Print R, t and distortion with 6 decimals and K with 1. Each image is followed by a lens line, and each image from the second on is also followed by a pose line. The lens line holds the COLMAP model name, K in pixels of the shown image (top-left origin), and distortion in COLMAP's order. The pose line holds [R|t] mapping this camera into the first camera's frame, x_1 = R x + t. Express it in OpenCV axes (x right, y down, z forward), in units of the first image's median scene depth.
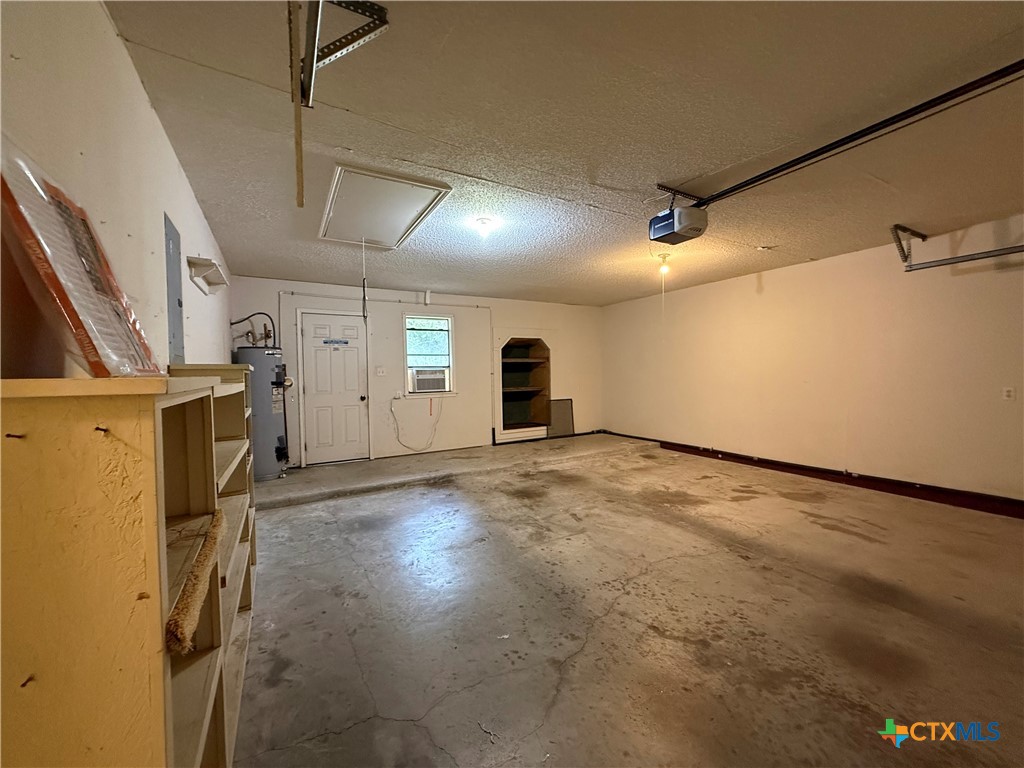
lens RADIAL K [[408.9, 0, 512.3], [0, 408.9, 382.3], [0, 0, 1]] dist [-0.002098, -0.000164]
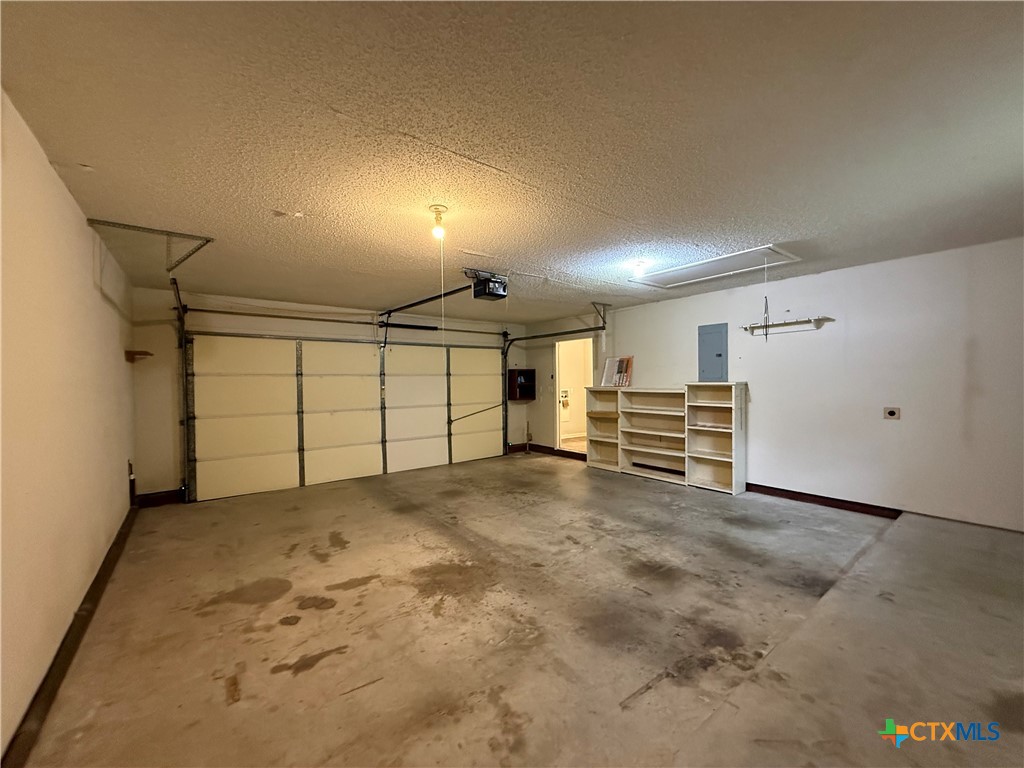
lens RADIAL K [[408.9, 0, 511.6], [0, 408.9, 384.3], [0, 0, 1]] dist [-0.002098, -0.000164]
pose [[-0.989751, 0.030505, -0.139511, 0.418399], [0.025992, 0.999082, 0.034057, -0.083506], [0.140422, 0.030082, -0.989635, 1.899130]]
